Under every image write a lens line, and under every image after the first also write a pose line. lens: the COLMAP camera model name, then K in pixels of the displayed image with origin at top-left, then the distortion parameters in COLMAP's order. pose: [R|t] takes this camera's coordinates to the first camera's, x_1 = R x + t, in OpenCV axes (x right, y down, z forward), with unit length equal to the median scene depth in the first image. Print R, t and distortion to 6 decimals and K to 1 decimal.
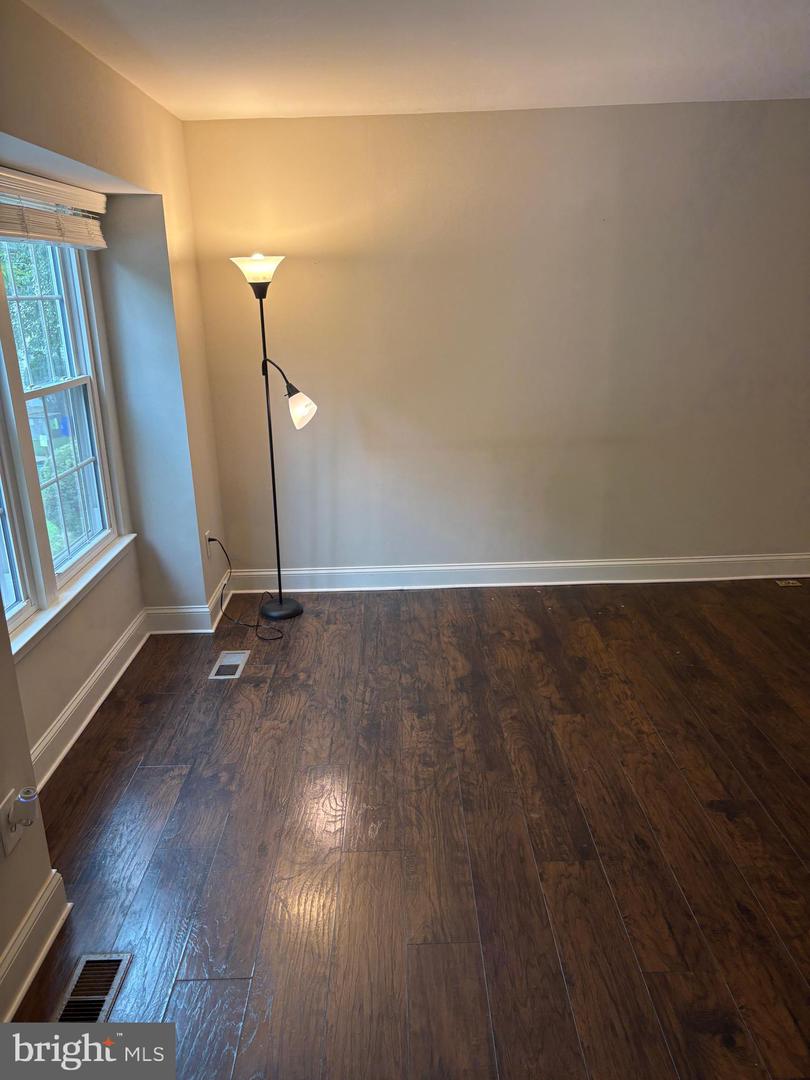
lens RADIAL K [[815.2, 0, 399.6], [0, 815.2, 543.6], [0, 0, 1]] dist [0.043024, -0.030507]
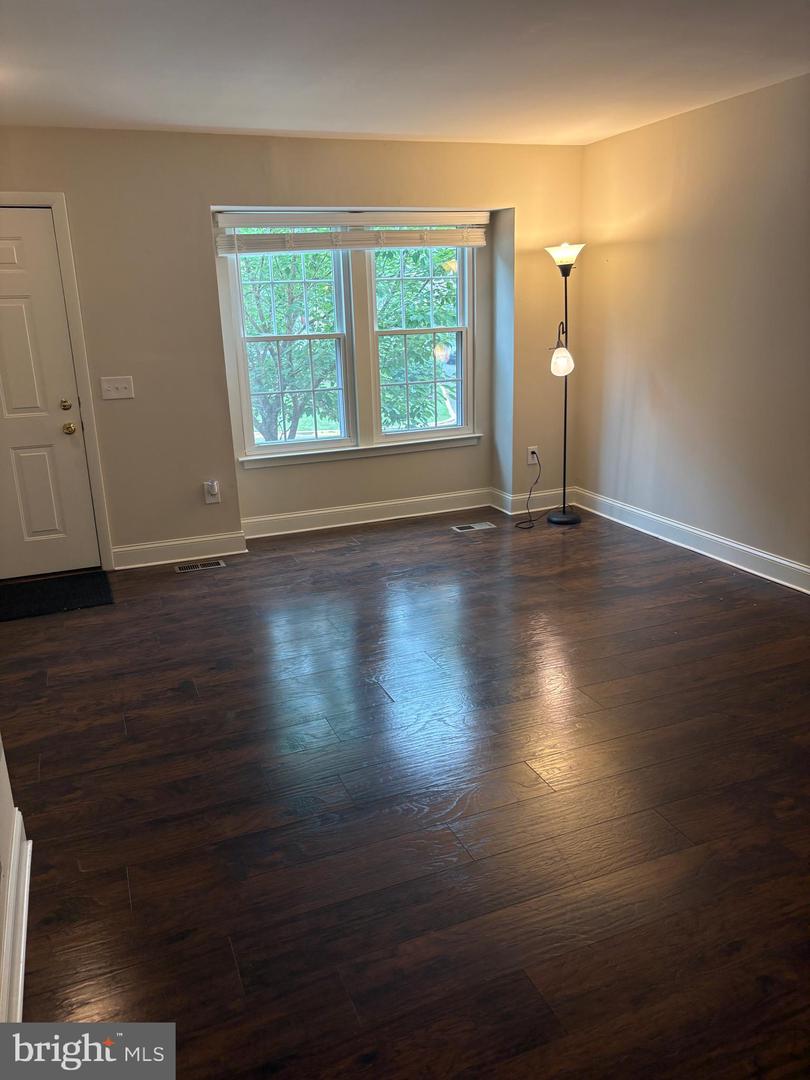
lens RADIAL K [[815.2, 0, 402.0], [0, 815.2, 536.9], [0, 0, 1]] dist [0.043024, -0.030507]
pose [[0.383017, 0.274965, -0.881868, 1.038910], [-0.261624, 0.947871, 0.181915, -0.068986], [0.885918, 0.161041, 0.434989, 0.245736]]
